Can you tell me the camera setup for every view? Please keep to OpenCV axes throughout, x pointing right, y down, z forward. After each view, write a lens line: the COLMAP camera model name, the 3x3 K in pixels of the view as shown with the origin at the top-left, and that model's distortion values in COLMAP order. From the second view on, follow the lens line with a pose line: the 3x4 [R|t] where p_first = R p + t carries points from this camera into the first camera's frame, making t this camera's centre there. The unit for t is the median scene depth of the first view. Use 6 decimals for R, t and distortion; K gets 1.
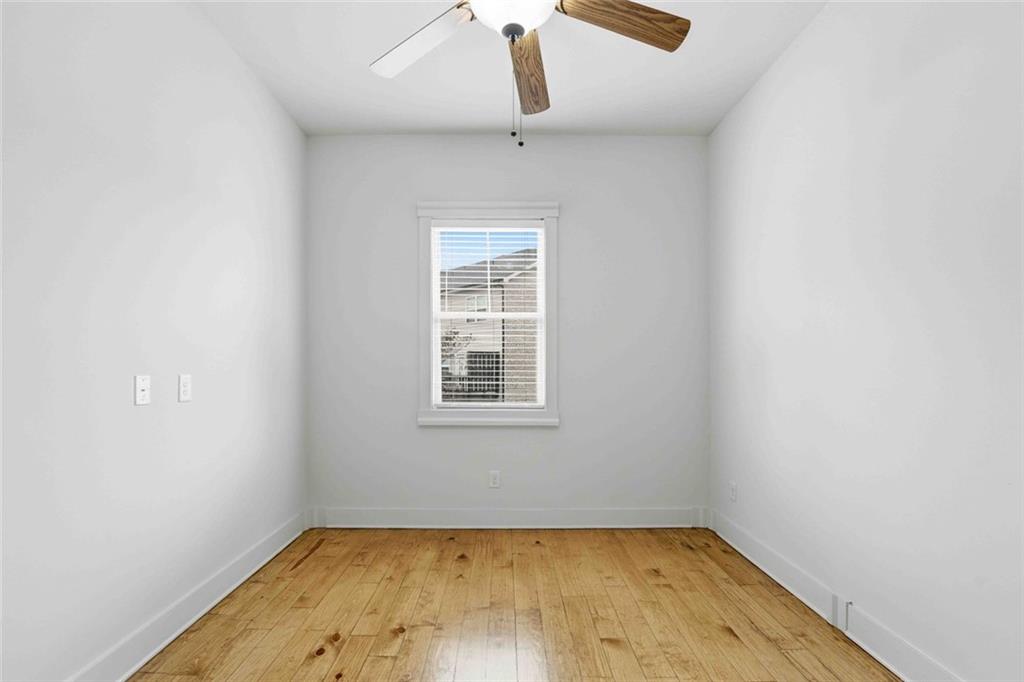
lens RADIAL K [[457.0, 0, 507.8], [0, 457.0, 367.2], [0, 0, 1]] dist [-0.023244, 0.000096]
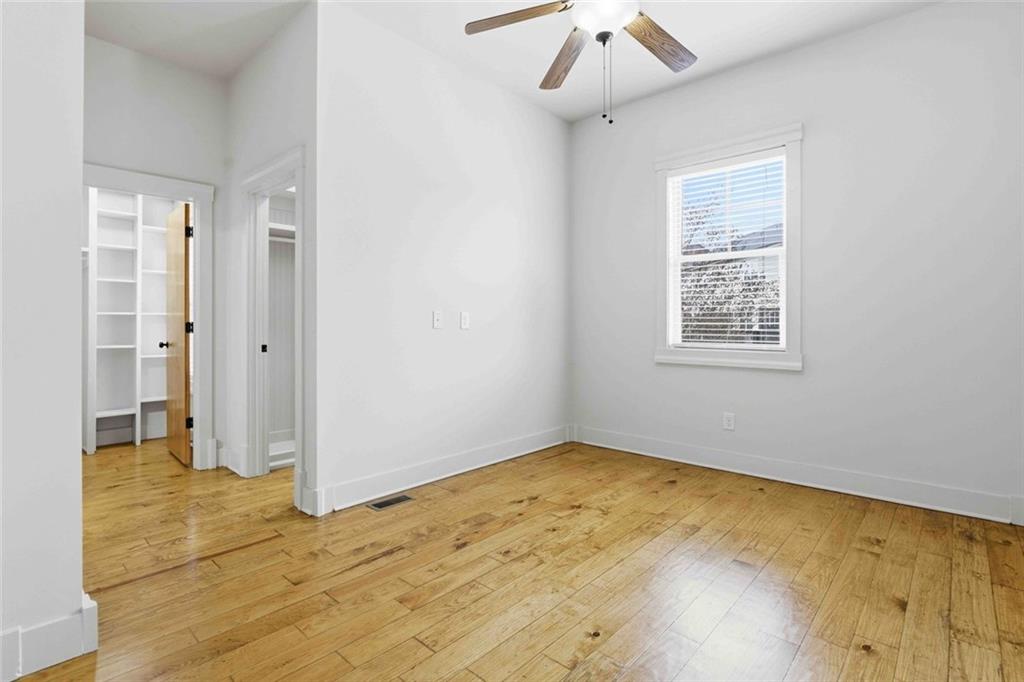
lens RADIAL K [[477.9, 0, 507.7], [0, 477.9, 321.8], [0, 0, 1]] dist [-0.015382, 0.000390]
pose [[0.745681, -0.002799, -0.666297, 0.362617], [0.001070, 0.999995, -0.003003, 0.040158], [0.666302, 0.001527, 0.745681, -0.101774]]
